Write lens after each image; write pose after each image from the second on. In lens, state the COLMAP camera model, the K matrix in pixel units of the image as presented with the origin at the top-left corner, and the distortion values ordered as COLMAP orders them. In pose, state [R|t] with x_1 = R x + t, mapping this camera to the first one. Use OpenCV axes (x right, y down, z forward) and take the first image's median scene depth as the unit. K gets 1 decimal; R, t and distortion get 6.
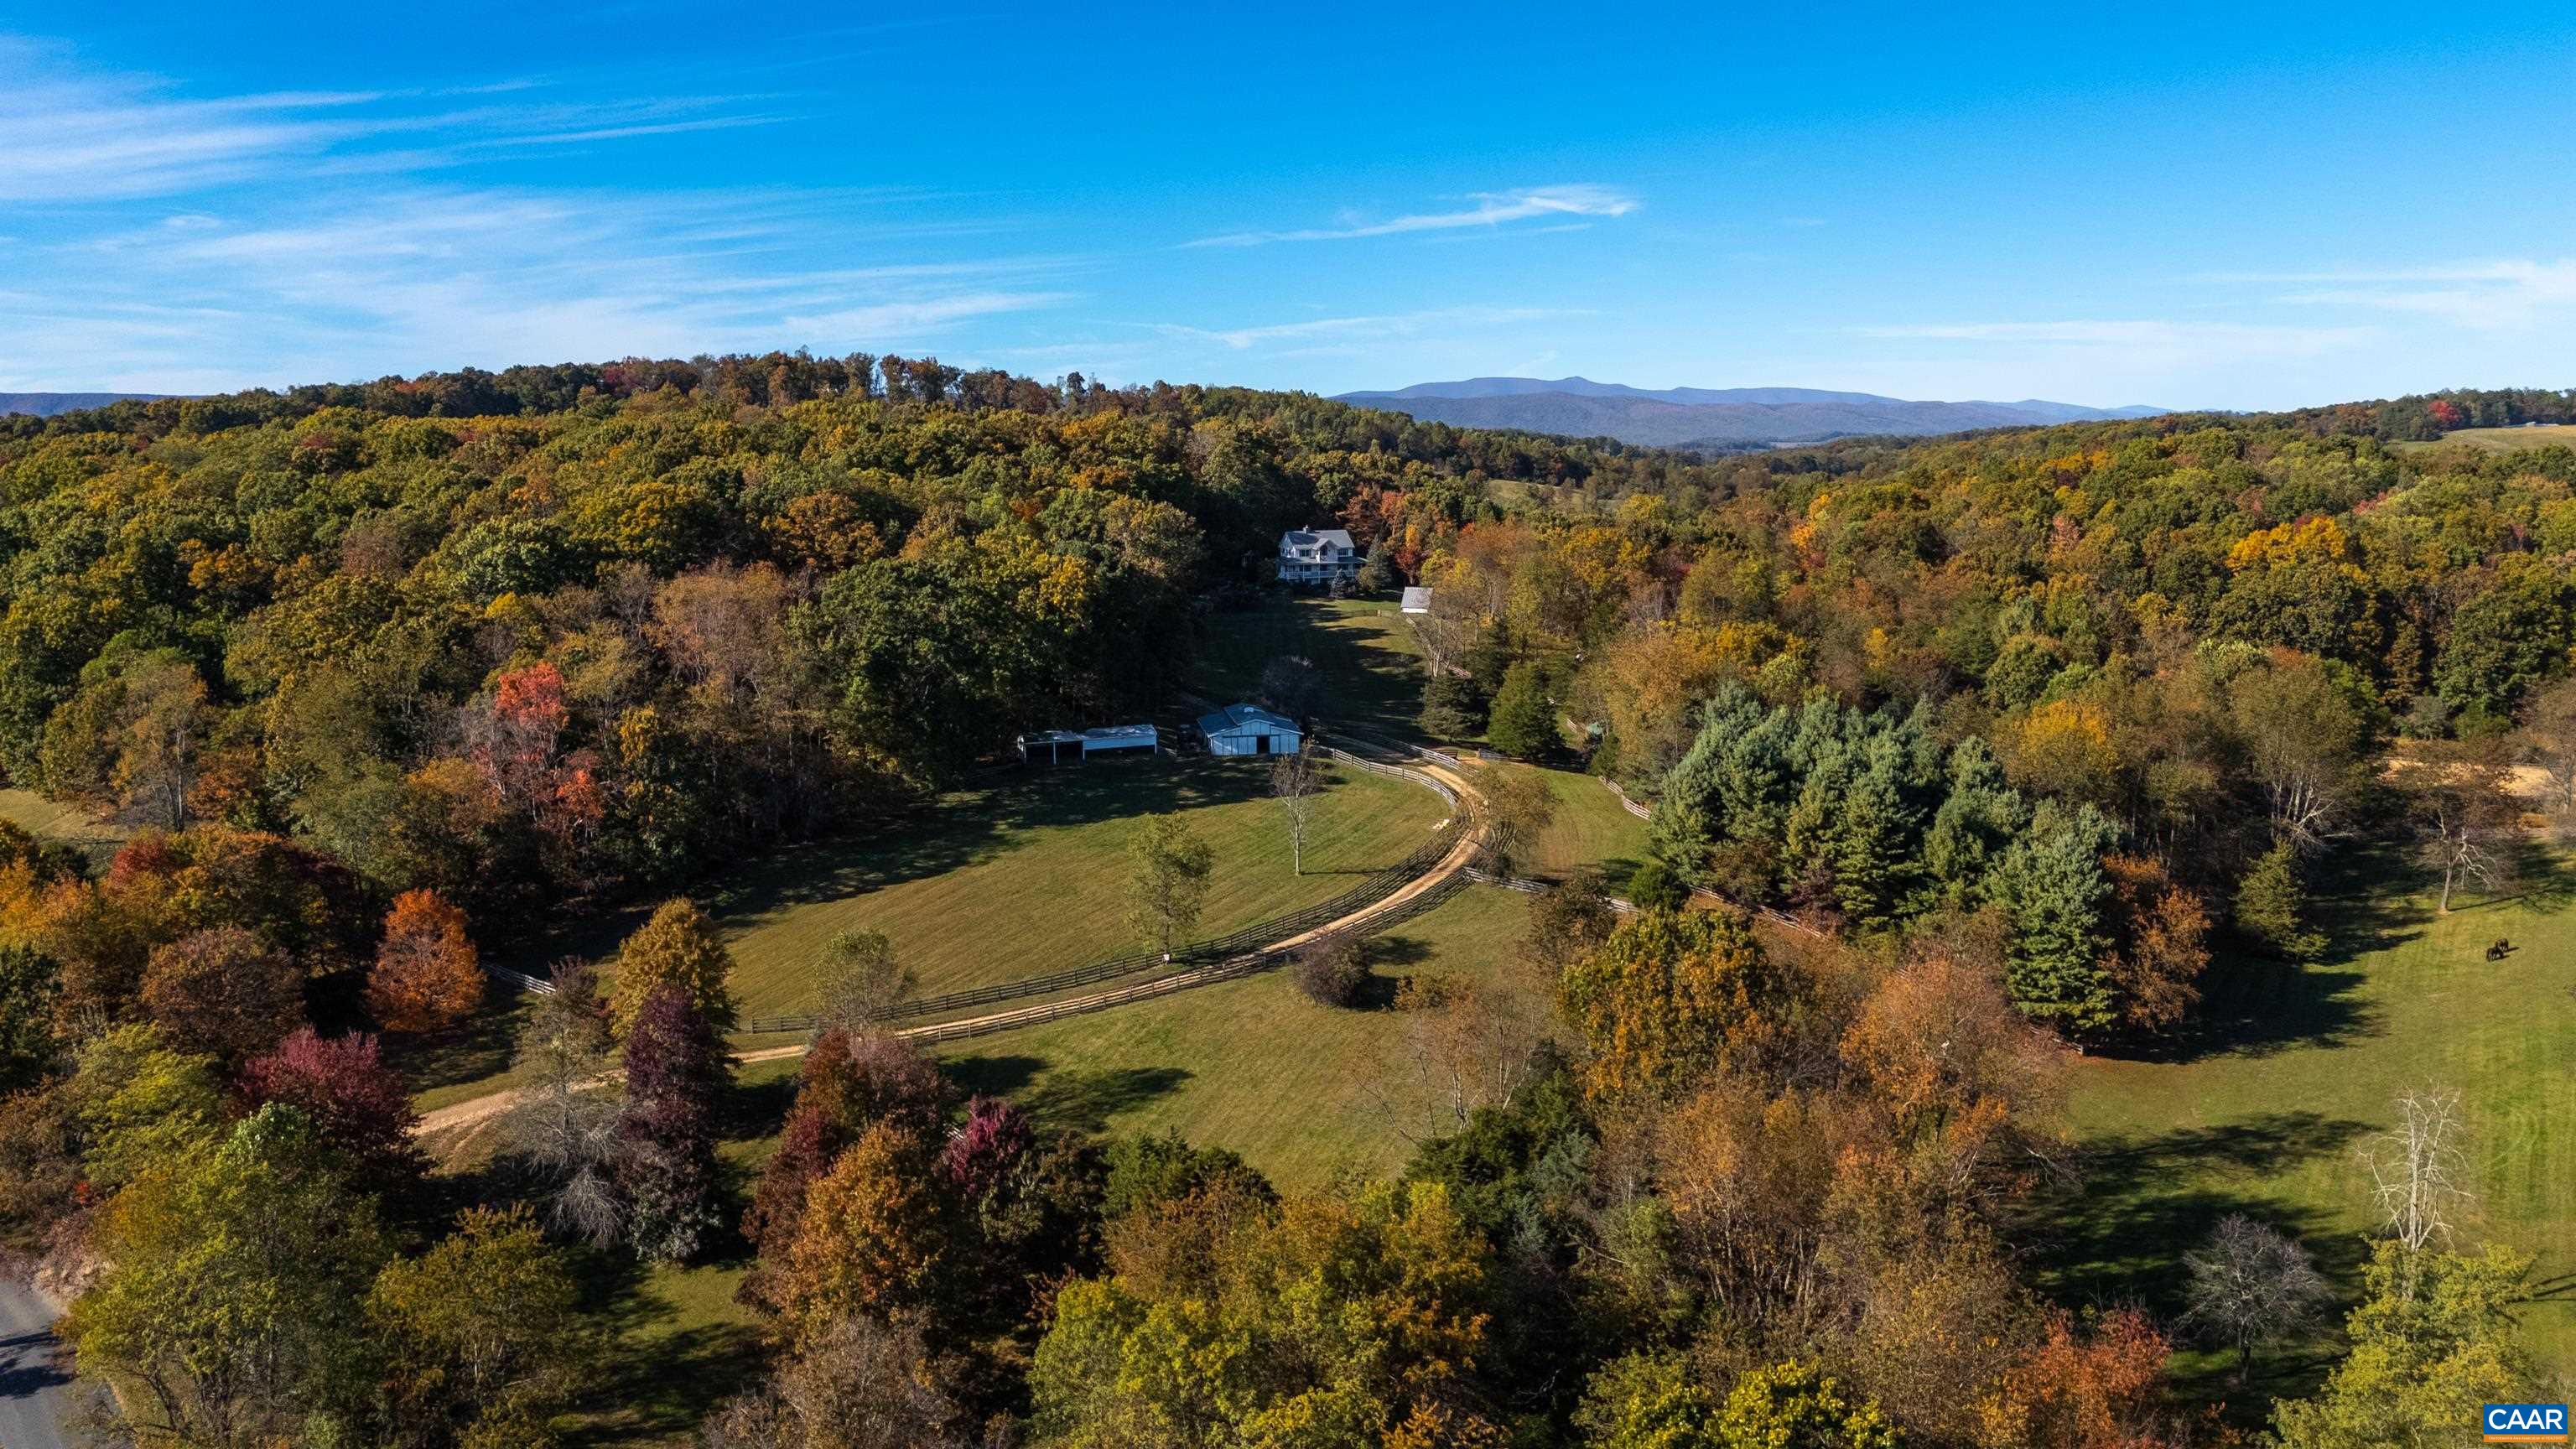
lens RADIAL K [[1911.4, 0, 1269.5], [0, 1911.4, 768.8], [0, 0, 1]] dist [0.077302, -0.073503]
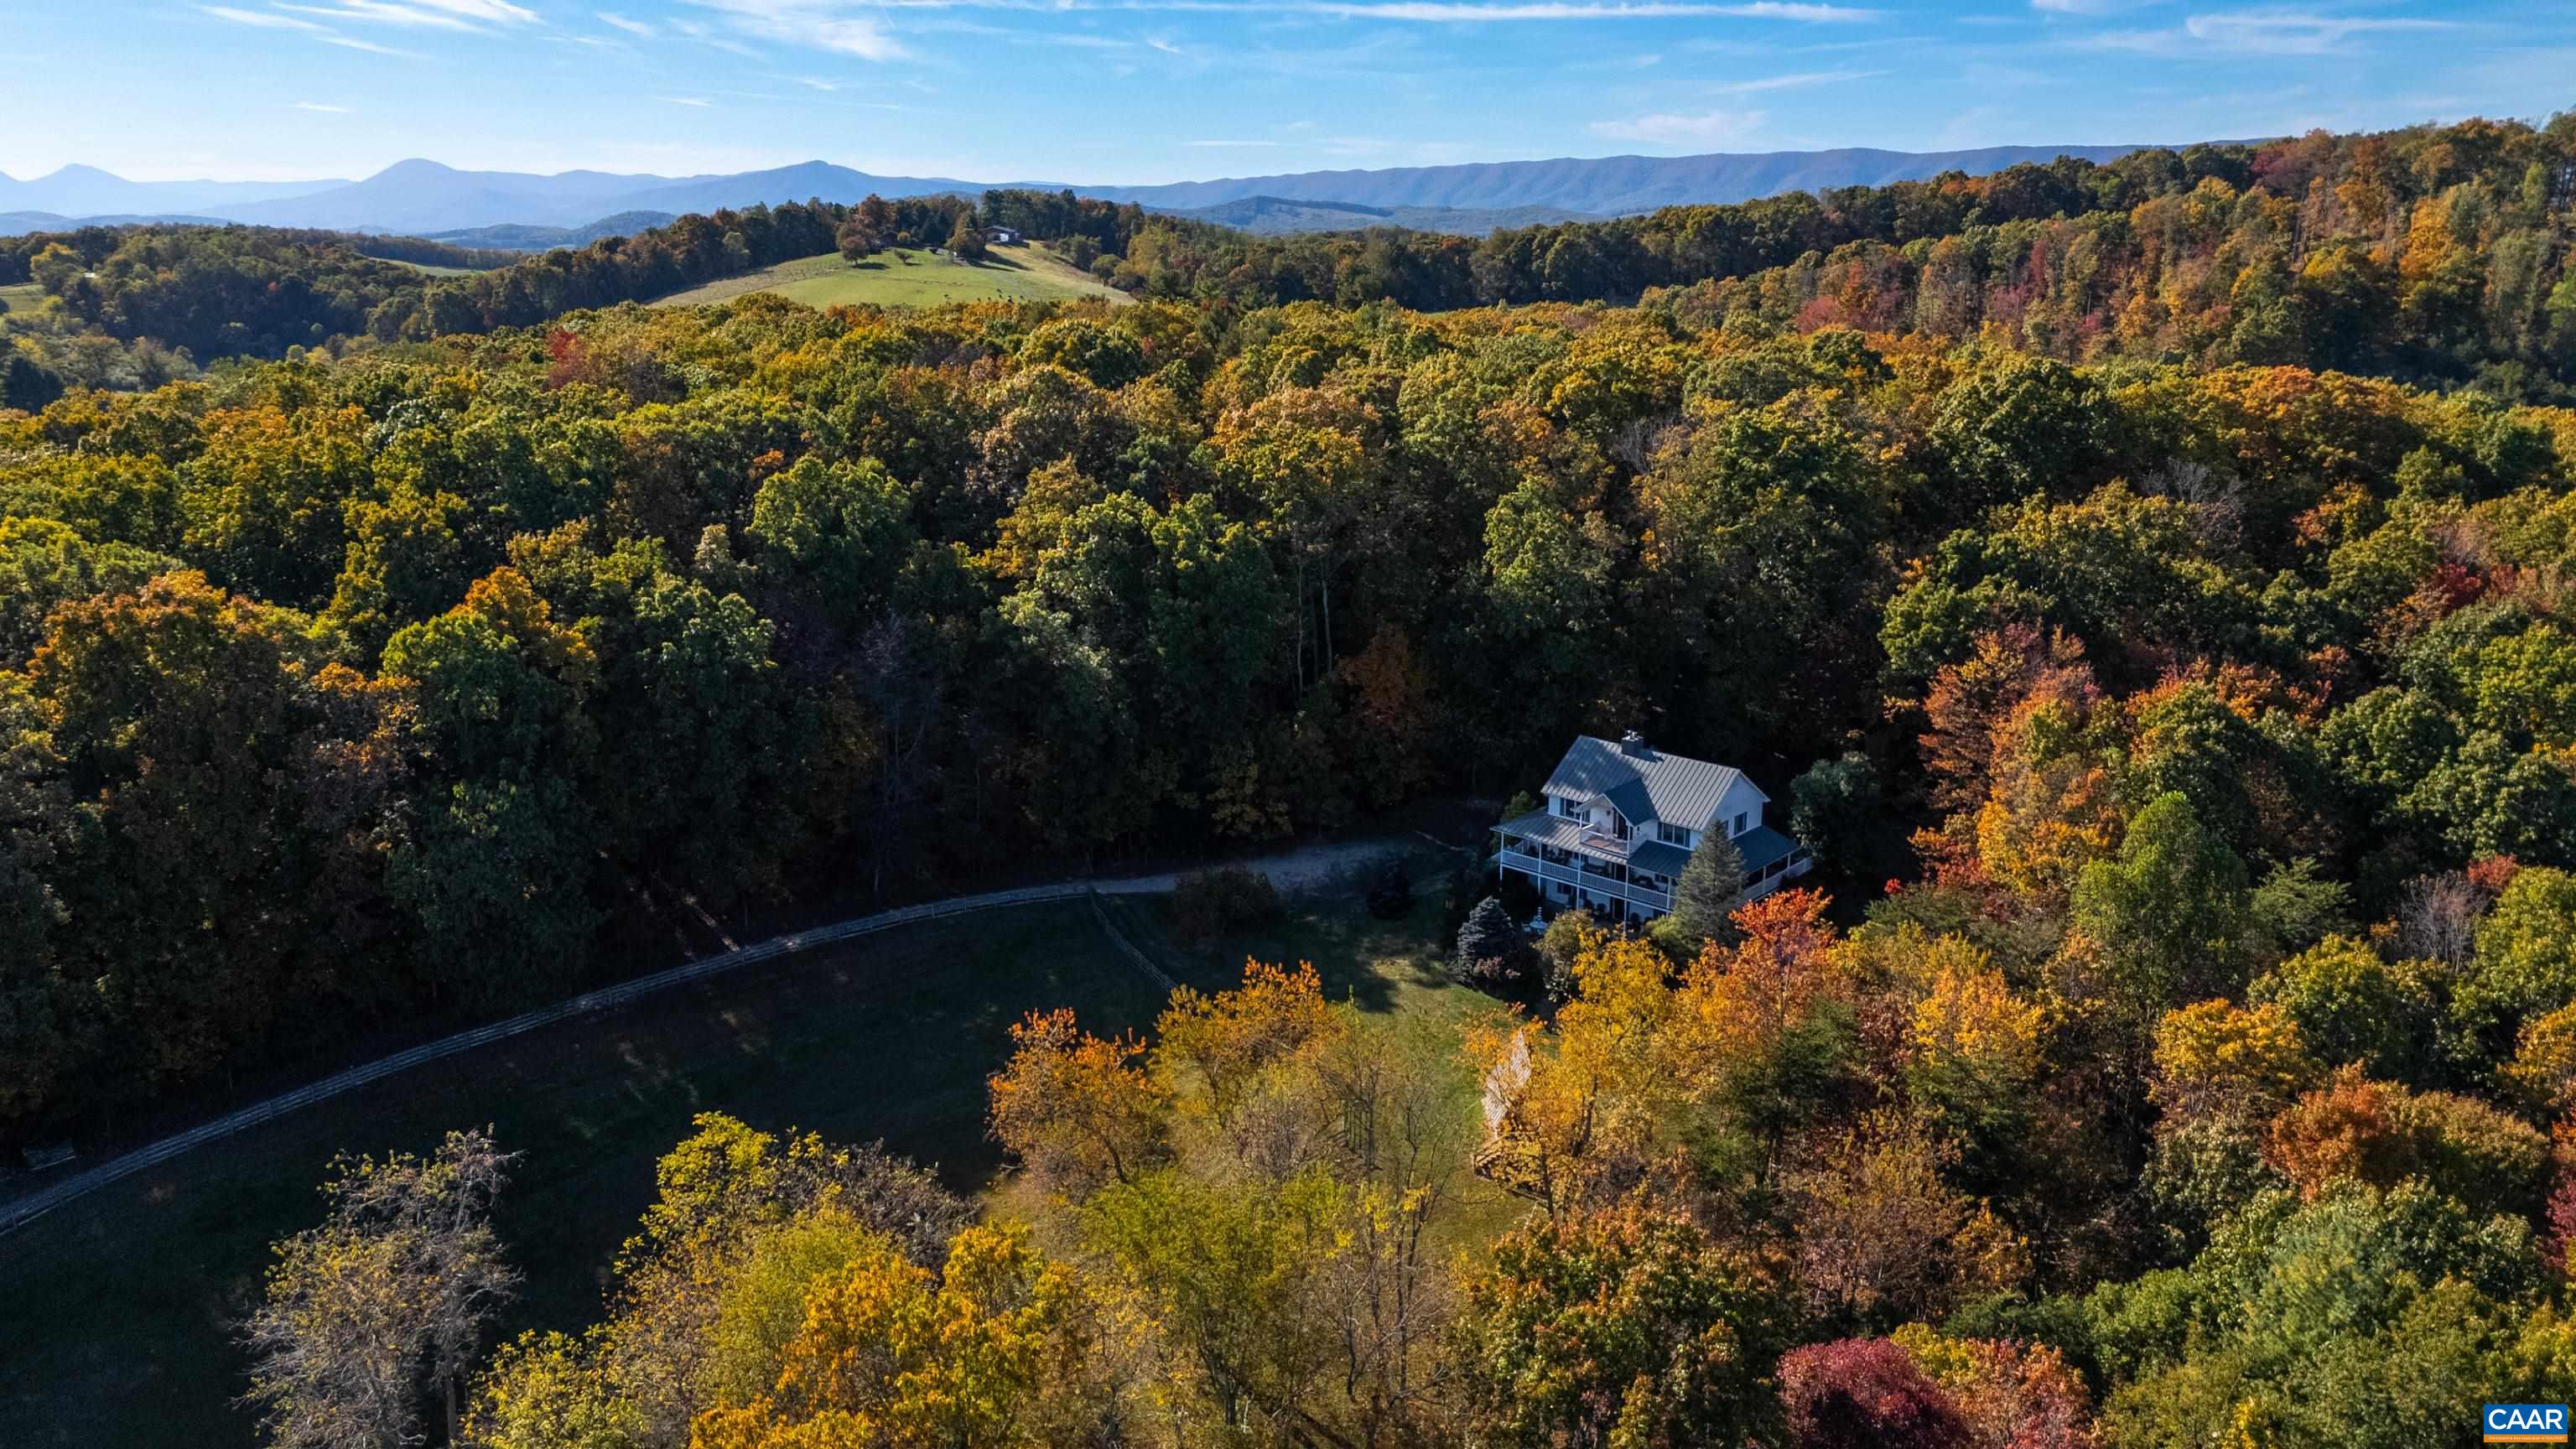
lens RADIAL K [[1911.4, 0, 1285.2], [0, 1911.4, 718.0], [0, 0, 1]] dist [0.077302, -0.073503]
pose [[0.458445, 0.241009, -0.855420, 0.348423], [-0.152091, 0.969604, 0.191670, -0.222854], [0.875612, 0.042232, 0.481165, 0.911307]]
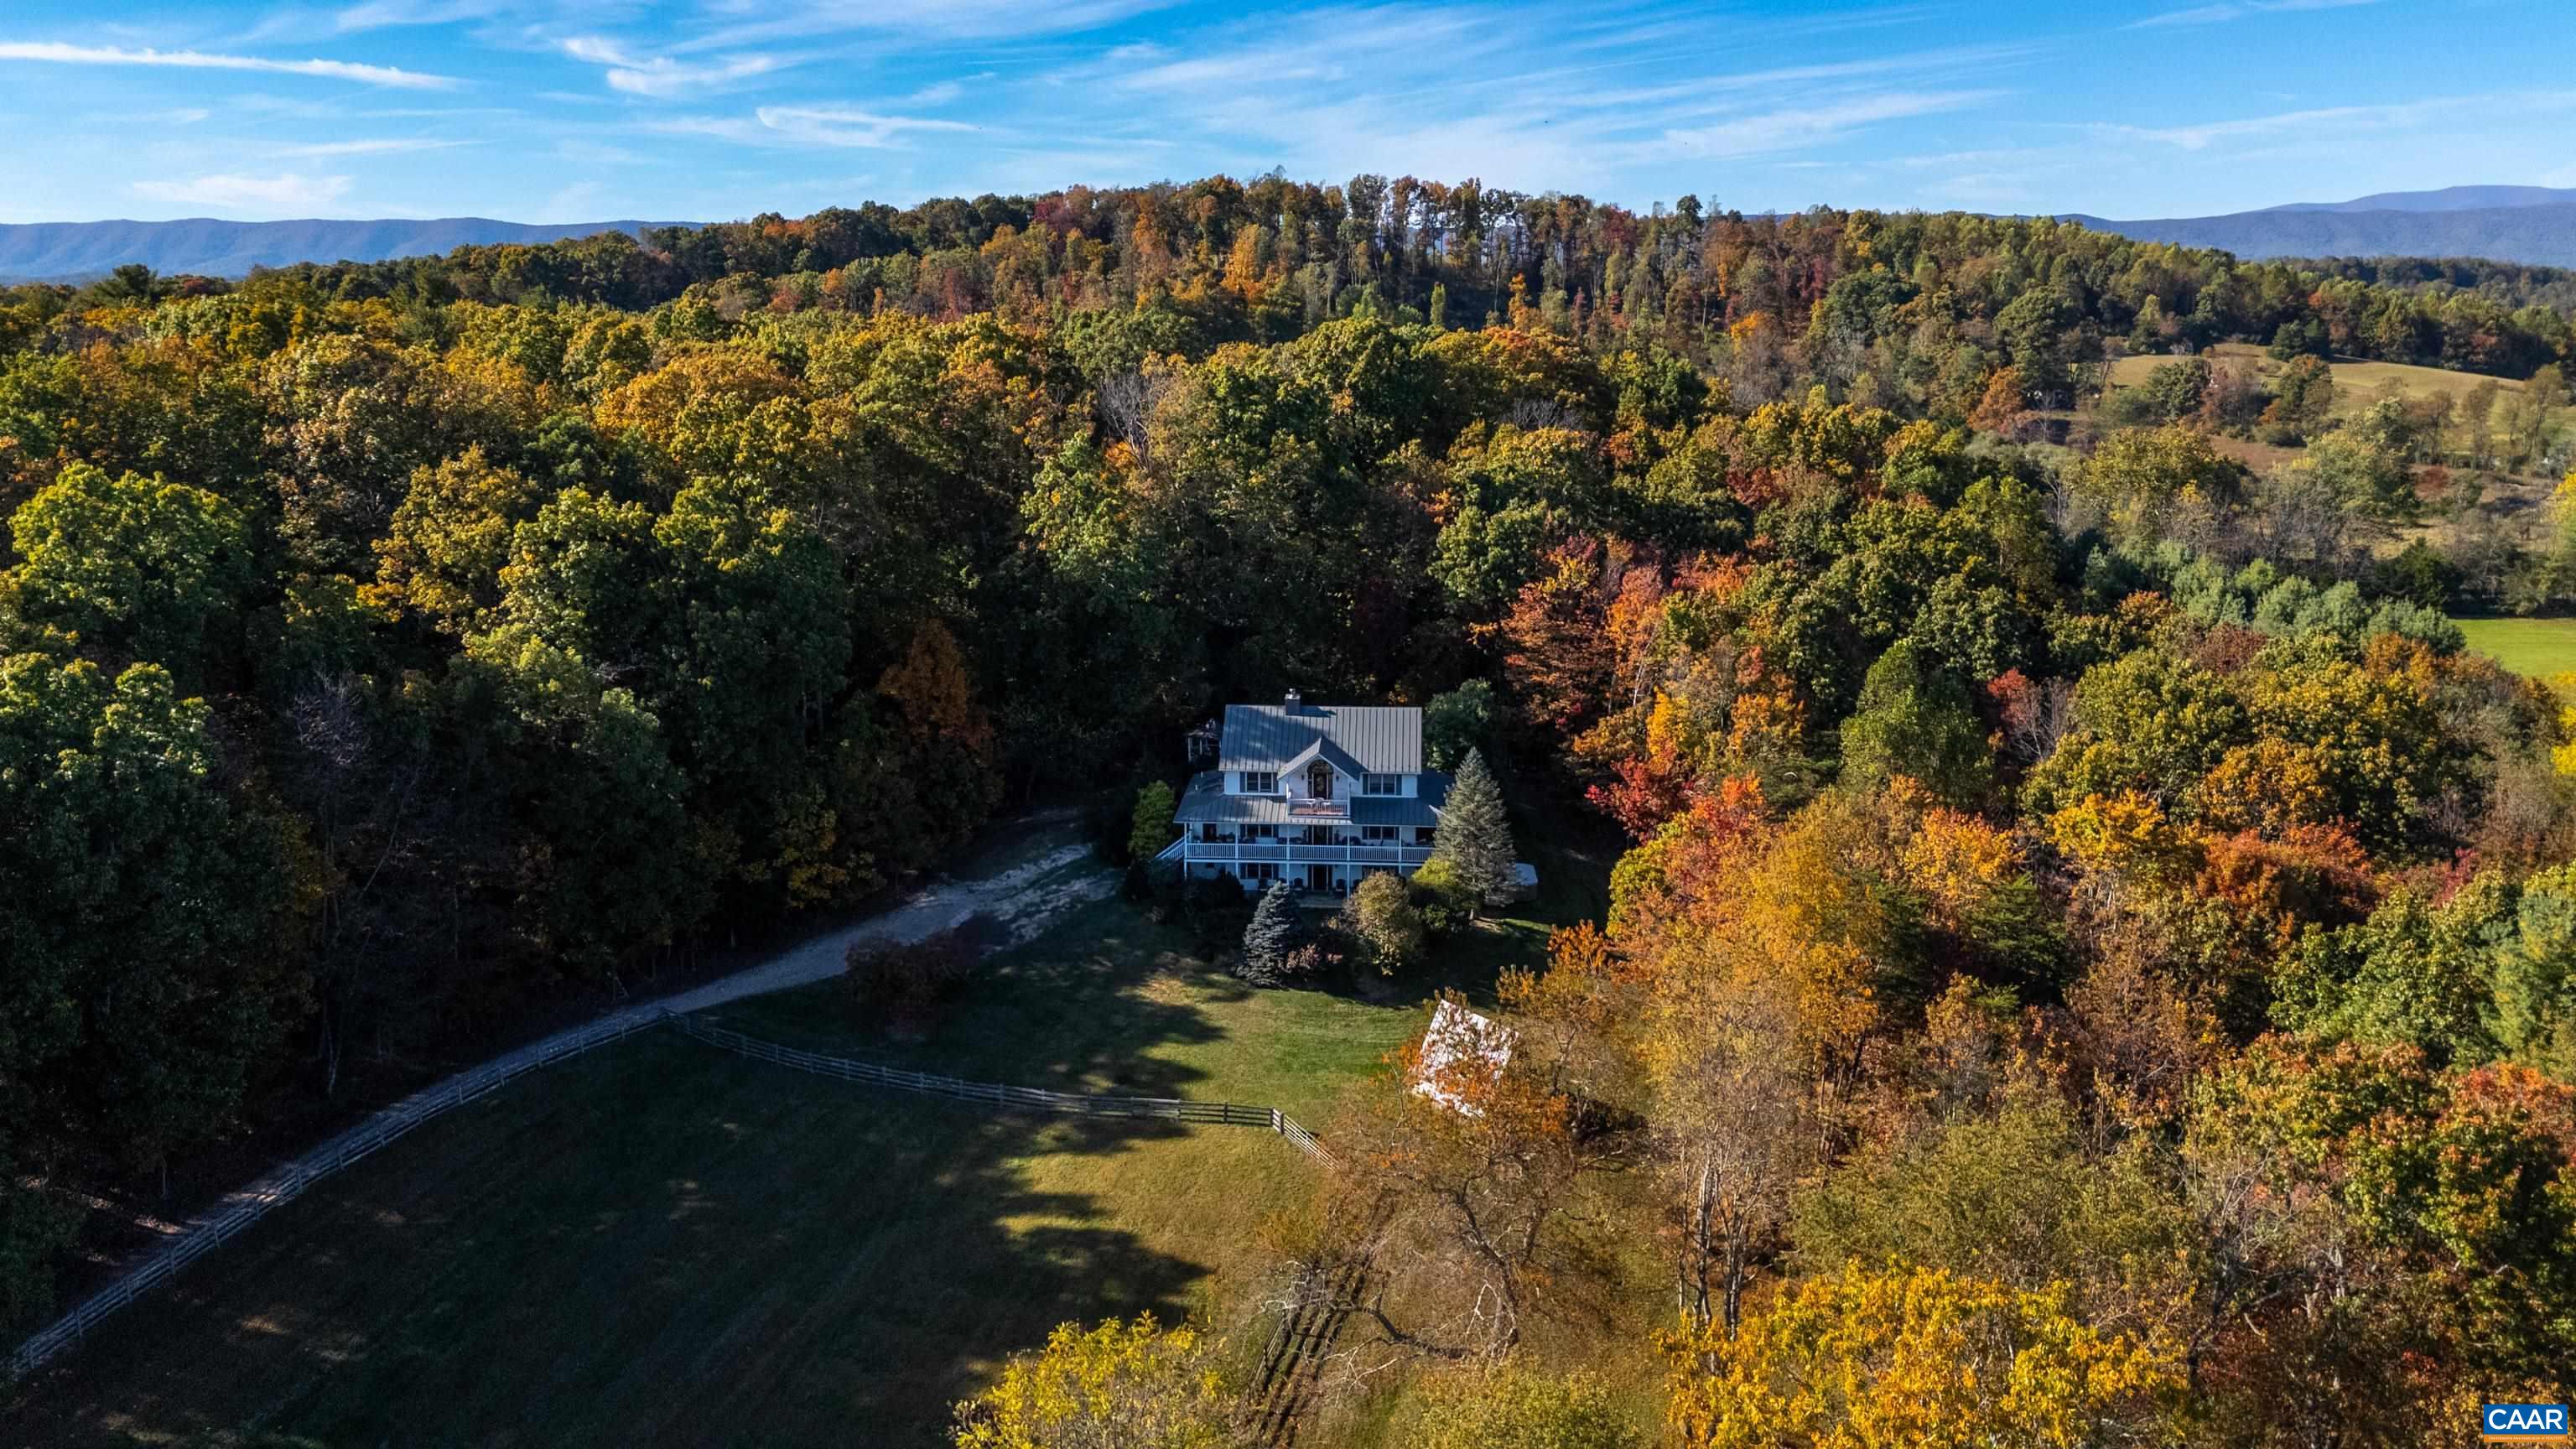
lens RADIAL K [[1911.4, 0, 1293.6], [0, 1911.4, 724.1], [0, 0, 1]] dist [0.077302, -0.073503]
pose [[0.913293, 0.100756, -0.394645, 0.177665], [-0.074526, 0.993901, 0.081280, -0.175334], [0.400428, -0.044821, 0.915231, 0.825242]]
